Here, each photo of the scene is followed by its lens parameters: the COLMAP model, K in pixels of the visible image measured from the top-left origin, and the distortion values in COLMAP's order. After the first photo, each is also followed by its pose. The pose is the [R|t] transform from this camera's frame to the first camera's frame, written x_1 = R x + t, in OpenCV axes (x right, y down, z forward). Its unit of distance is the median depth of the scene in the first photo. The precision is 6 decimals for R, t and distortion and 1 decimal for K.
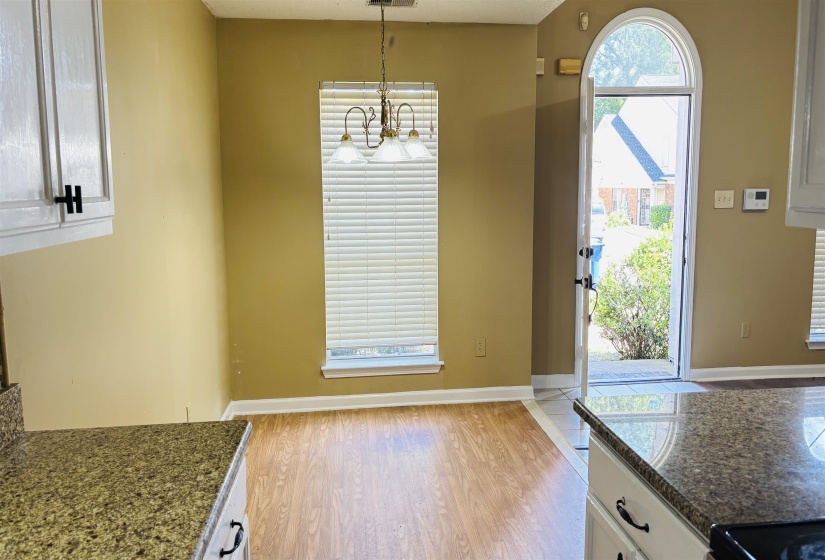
lens RADIAL K [[650.4, 0, 413.2], [0, 650.4, 243.0], [0, 0, 1]] dist [0.035366, 0.000263]
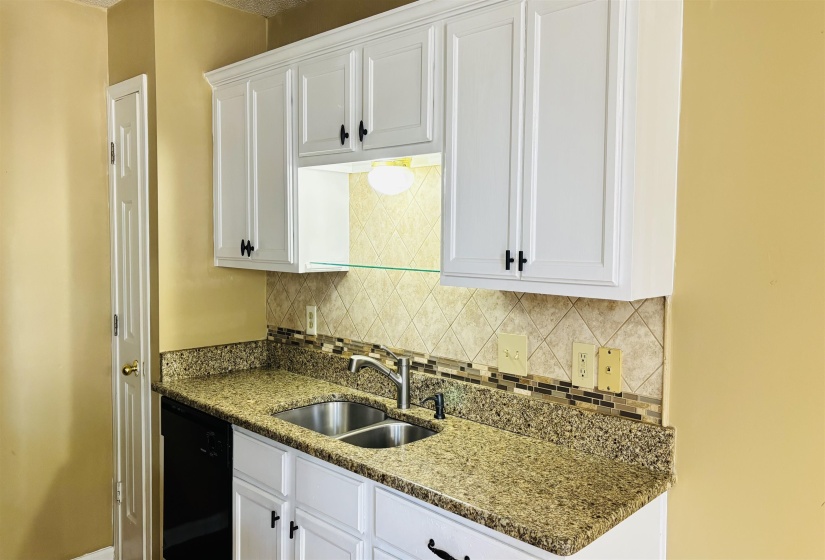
lens RADIAL K [[640.6, 0, 413.5], [0, 640.6, 263.6], [0, 0, 1]] dist [0.076620, -0.098107]
pose [[-0.755293, 0.038721, -0.654243, 0.345955], [-0.062736, 0.989398, 0.130983, -0.144344], [0.652378, 0.139975, -0.744856, 1.177898]]
